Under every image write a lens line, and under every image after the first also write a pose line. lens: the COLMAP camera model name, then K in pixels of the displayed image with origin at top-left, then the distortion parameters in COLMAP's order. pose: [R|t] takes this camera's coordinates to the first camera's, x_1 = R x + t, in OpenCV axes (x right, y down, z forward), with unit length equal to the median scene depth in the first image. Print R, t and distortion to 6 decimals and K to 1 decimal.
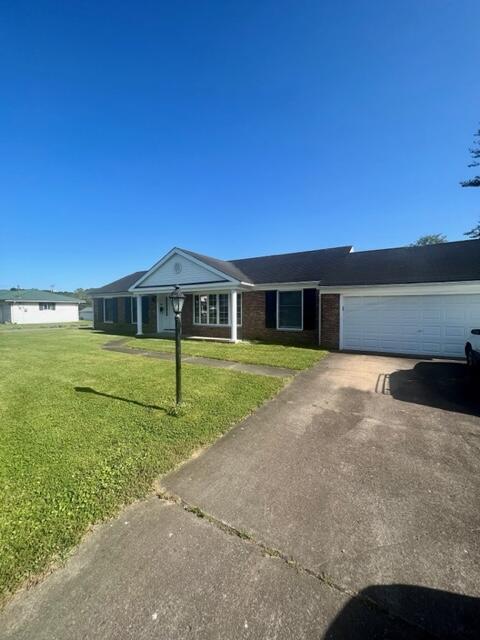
lens RADIAL K [[256.3, 0, 233.7], [0, 256.3, 321.3], [0, 0, 1]] dist [-0.002771, 0.001153]
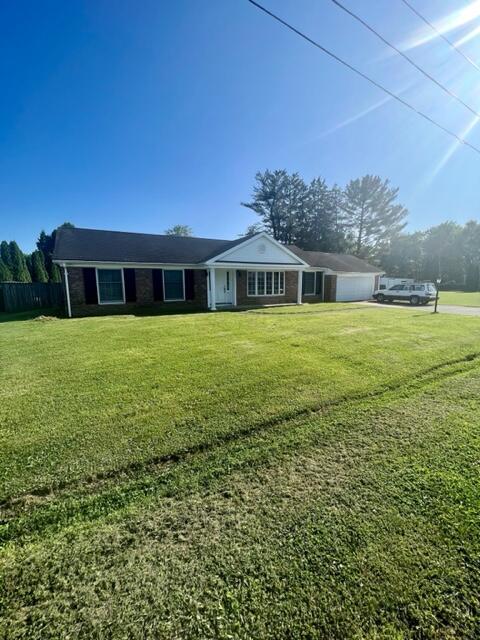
lens RADIAL K [[256.3, 0, 243.2], [0, 256.3, 320.3], [0, 0, 1]] dist [-0.002771, 0.001153]
pose [[0.467177, -0.137033, 0.873480, -1.476163], [0.044206, 0.990301, 0.131717, -0.042740], [-0.883058, -0.022922, 0.468704, 0.566460]]
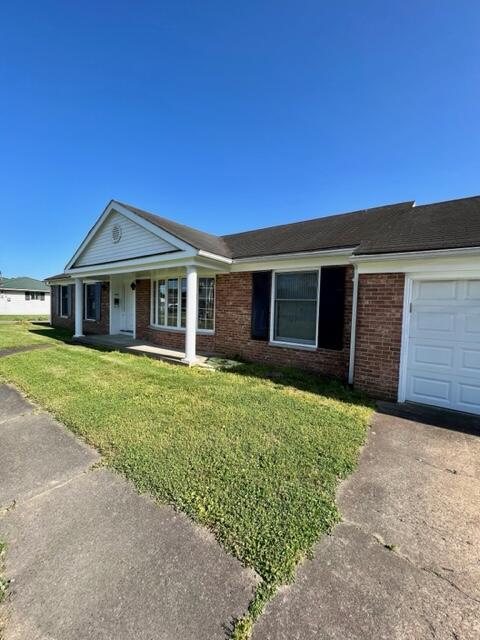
lens RADIAL K [[256.3, 0, 235.7], [0, 256.3, 317.5], [0, 0, 1]] dist [-0.002771, 0.001153]
pose [[0.994820, 0.036856, -0.094737, 0.145893], [-0.037331, 0.999298, -0.003246, -0.017810], [0.094551, 0.006765, 0.995497, 0.452469]]
